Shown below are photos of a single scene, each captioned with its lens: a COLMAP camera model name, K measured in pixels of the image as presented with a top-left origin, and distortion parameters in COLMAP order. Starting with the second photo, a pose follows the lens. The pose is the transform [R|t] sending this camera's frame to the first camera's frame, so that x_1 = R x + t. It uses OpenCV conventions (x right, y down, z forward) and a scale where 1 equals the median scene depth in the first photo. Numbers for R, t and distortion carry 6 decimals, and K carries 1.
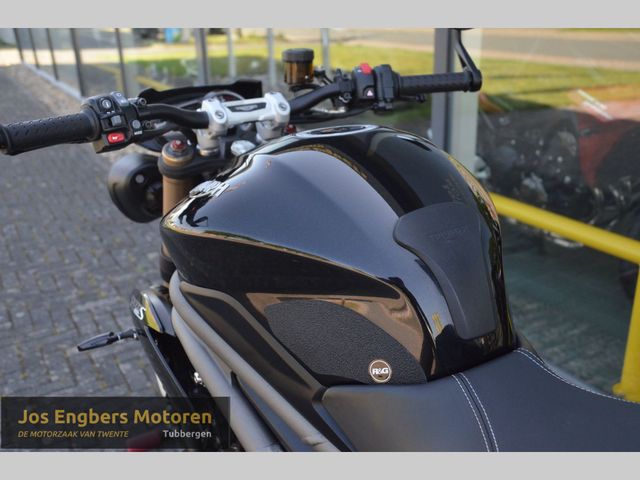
lens RADIAL K [[696.8, 0, 329.1], [0, 696.8, 241.2], [0, 0, 1]] dist [-0.007973, 0.001227]
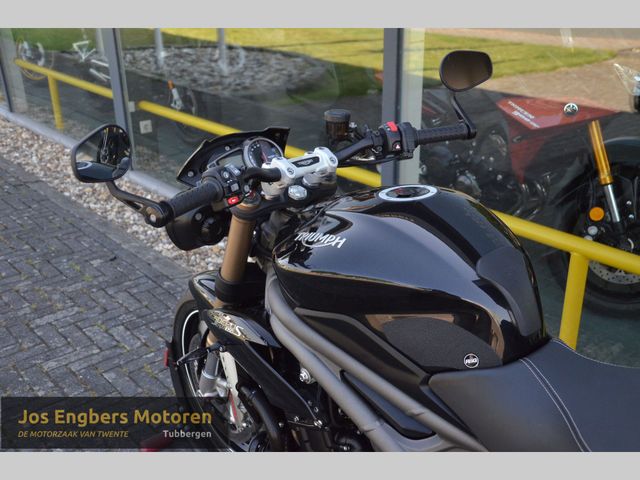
lens RADIAL K [[751.2, 0, 350.1], [0, 751.2, 242.2], [0, 0, 1]] dist [-0.054883, 0.378942]
pose [[0.980545, -0.054815, 0.188487, -0.261717], [0.048524, 0.998105, 0.037833, -0.081531], [-0.190203, -0.027951, 0.981347, -0.306260]]
